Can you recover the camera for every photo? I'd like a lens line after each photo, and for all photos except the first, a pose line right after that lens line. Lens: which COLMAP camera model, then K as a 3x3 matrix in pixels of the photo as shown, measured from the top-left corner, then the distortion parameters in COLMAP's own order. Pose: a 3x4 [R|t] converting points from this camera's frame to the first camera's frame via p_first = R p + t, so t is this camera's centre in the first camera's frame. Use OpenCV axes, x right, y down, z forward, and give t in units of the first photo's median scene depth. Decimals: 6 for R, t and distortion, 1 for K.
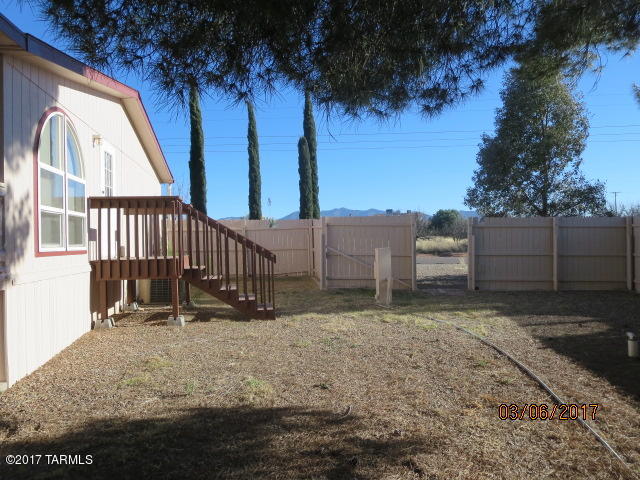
lens RADIAL K [[452.3, 0, 317.4], [0, 452.3, 240.7], [0, 0, 1]] dist [-0.031142, -0.002110]
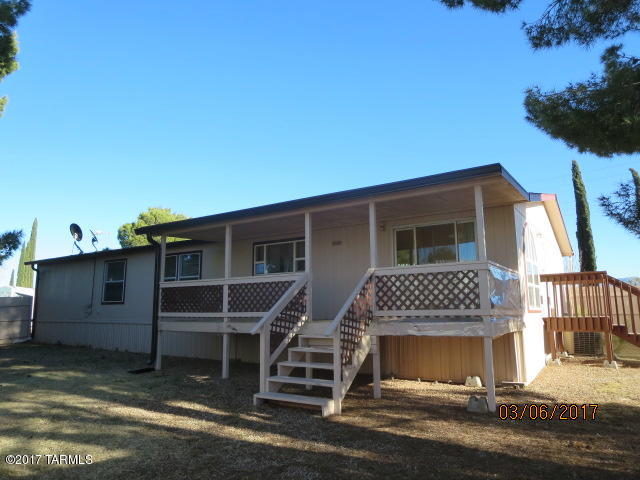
lens RADIAL K [[452.3, 0, 317.4], [0, 452.3, 240.7], [0, 0, 1]] dist [-0.031142, -0.002110]
pose [[0.726257, -0.088823, -0.681661, -0.014387], [-0.011477, 0.989912, -0.141217, 0.009774], [0.687328, 0.110384, 0.717911, -0.549933]]
